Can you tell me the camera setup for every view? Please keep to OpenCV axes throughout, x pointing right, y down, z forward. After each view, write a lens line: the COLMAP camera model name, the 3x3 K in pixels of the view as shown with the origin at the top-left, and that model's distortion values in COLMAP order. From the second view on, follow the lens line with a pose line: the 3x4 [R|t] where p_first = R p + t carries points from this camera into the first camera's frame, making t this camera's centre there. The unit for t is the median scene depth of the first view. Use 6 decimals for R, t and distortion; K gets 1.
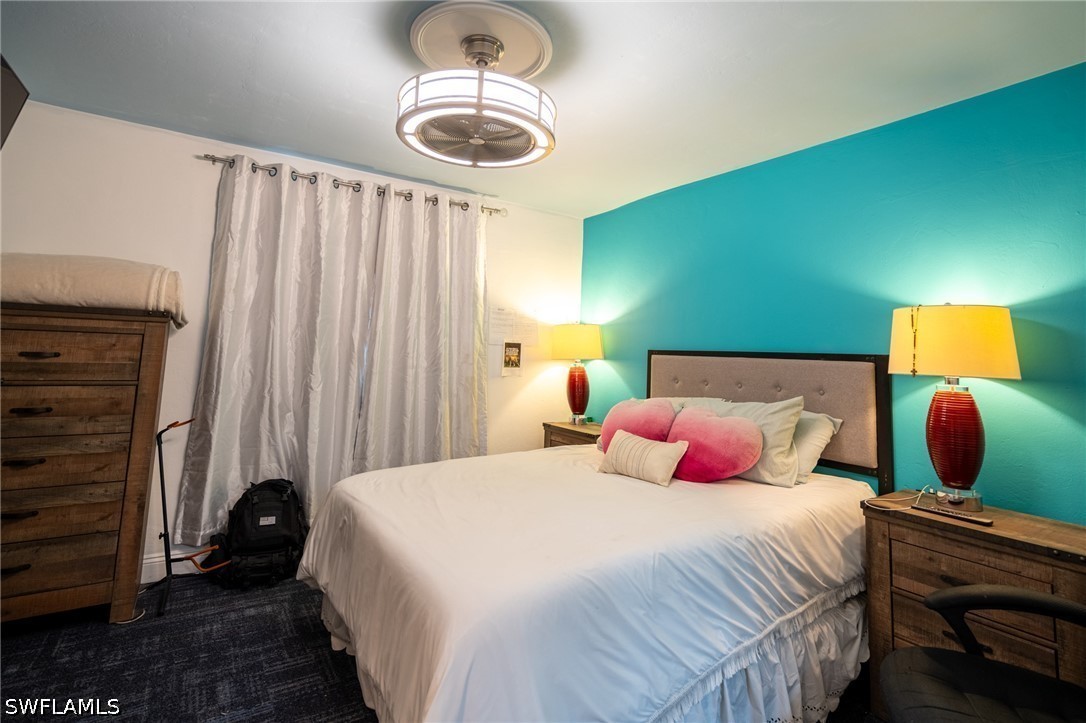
lens RADIAL K [[521.0, 0, 548.6], [0, 521.0, 295.8], [0, 0, 1]] dist [-0.002340, 0.001099]
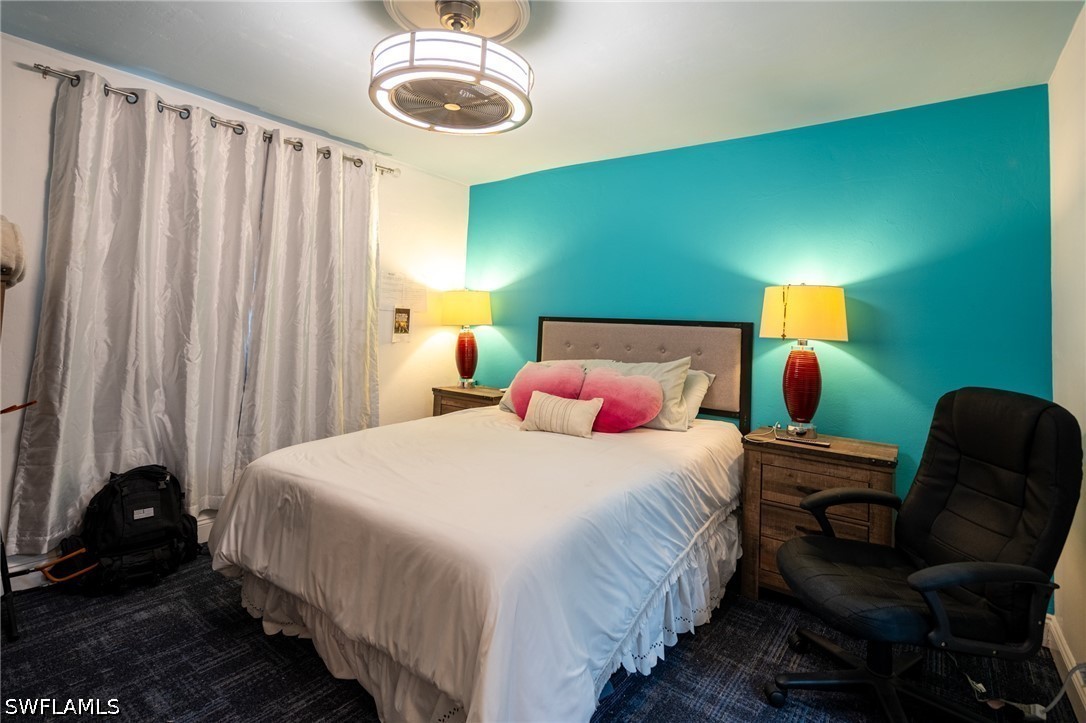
lens RADIAL K [[518.5, 0, 544.2], [0, 518.5, 297.3], [0, 0, 1]] dist [-0.001139, 0.000389]
pose [[0.941090, 0.016209, 0.337768, -0.230743], [-0.040551, 0.997052, 0.065136, -0.007773], [-0.335716, -0.074996, 0.938973, -0.001093]]
